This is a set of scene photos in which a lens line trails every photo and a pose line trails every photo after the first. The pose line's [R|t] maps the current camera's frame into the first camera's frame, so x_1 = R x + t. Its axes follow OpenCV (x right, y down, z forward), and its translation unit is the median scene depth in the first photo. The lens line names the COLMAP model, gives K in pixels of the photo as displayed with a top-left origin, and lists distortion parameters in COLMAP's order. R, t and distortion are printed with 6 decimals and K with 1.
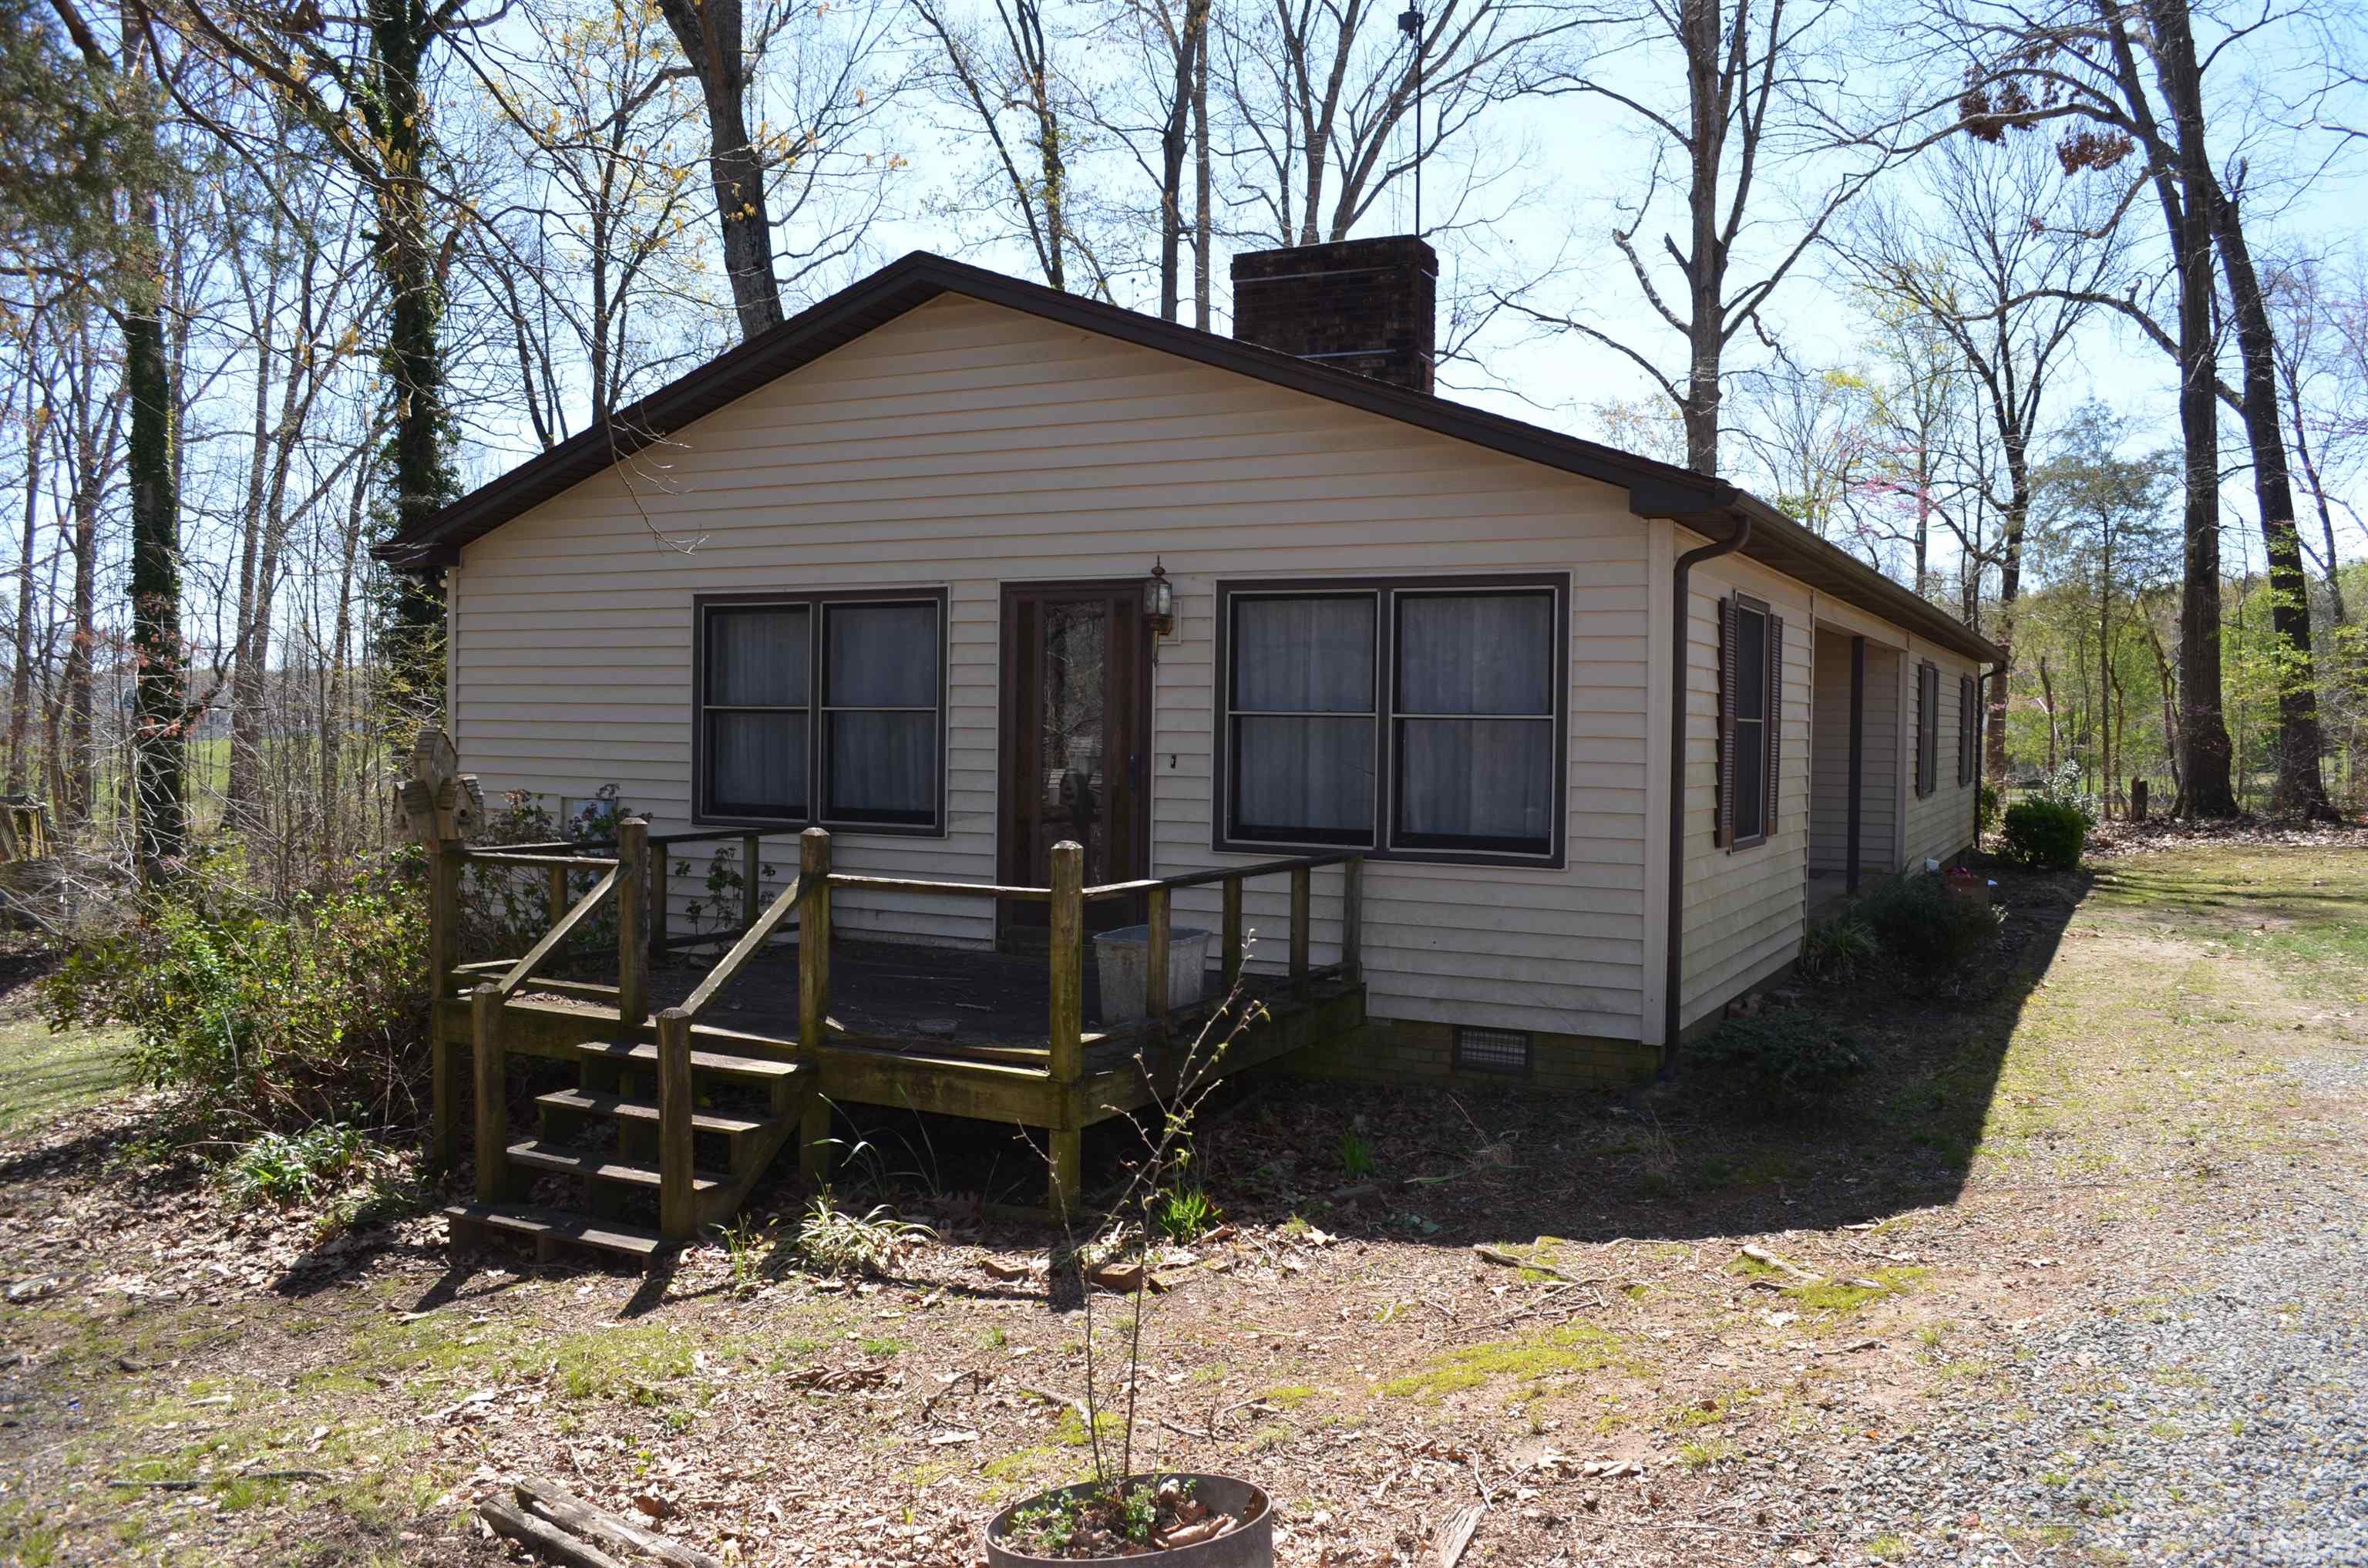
lens RADIAL K [[1853.8, 0, 1192.3], [0, 1853.8, 790.8], [0, 0, 1]] dist [-0.087479, 0.014059]
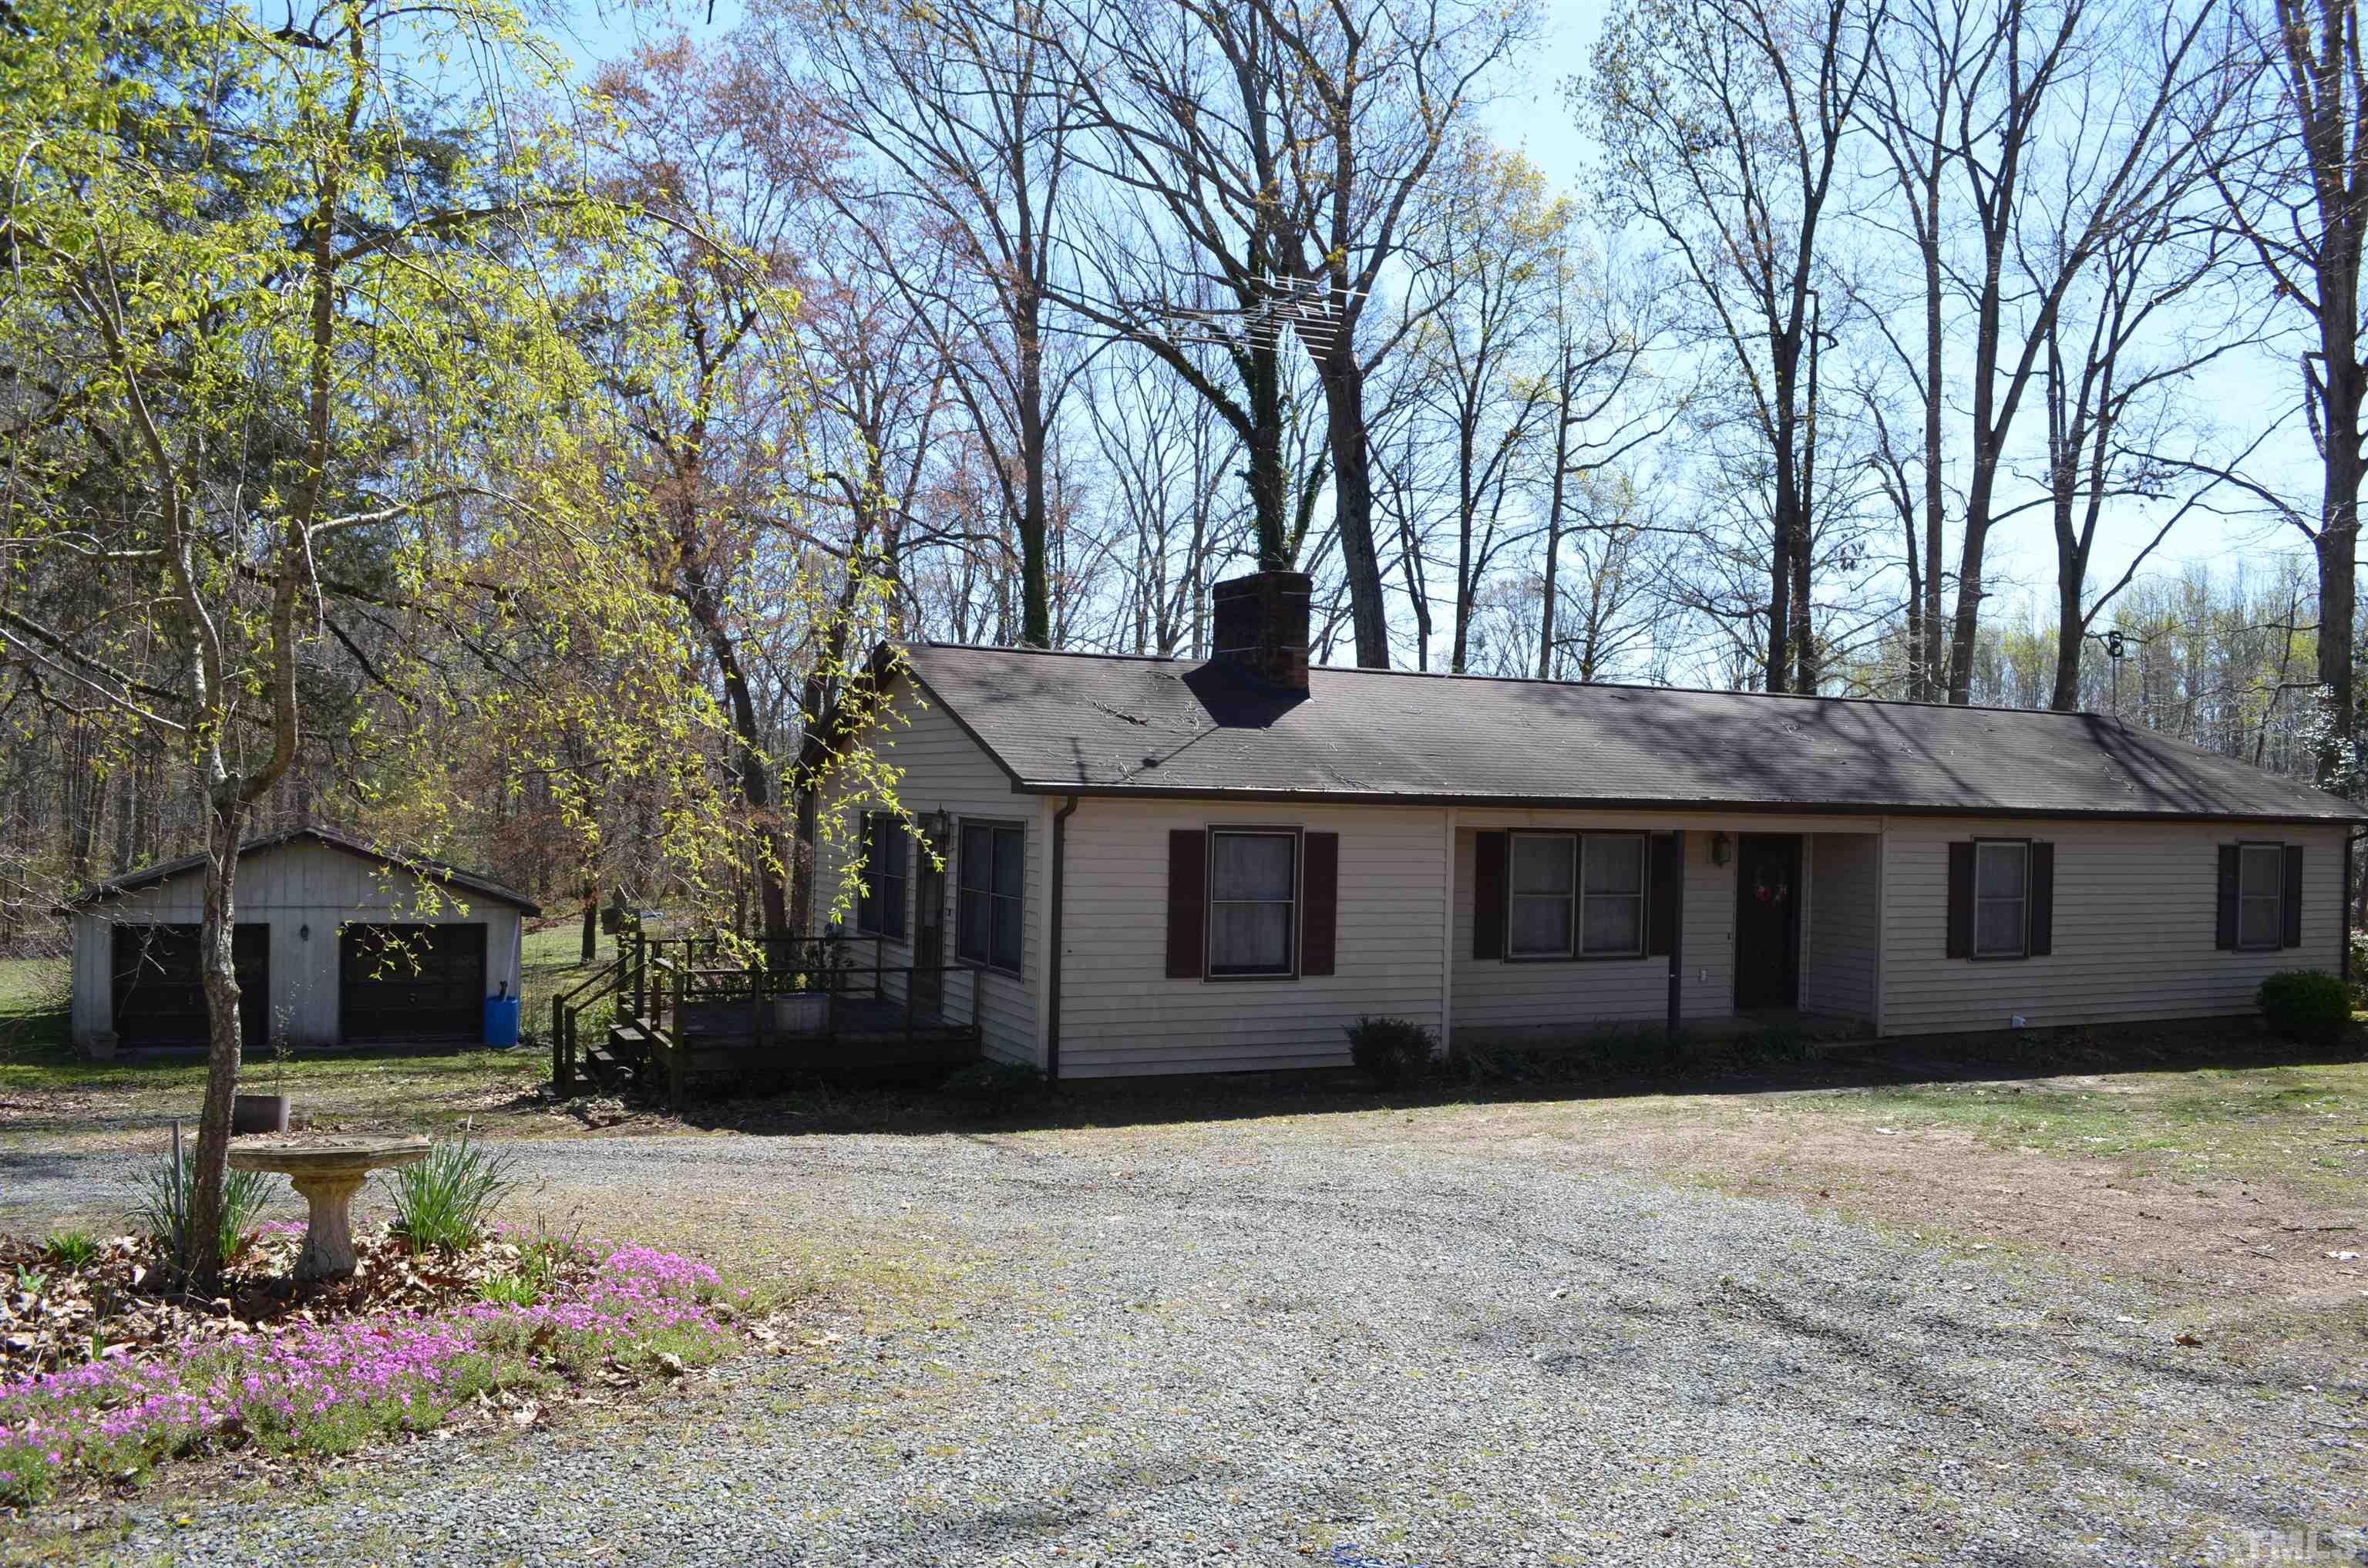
lens RADIAL K [[1853.8, 0, 1192.3], [0, 1853.8, 790.8], [0, 0, 1]] dist [-0.087479, 0.014059]
pose [[0.798706, 0.002750, -0.601715, 1.315863], [-0.034520, 0.998552, -0.041257, -0.070464], [0.600730, 0.053724, 0.797644, -0.346257]]
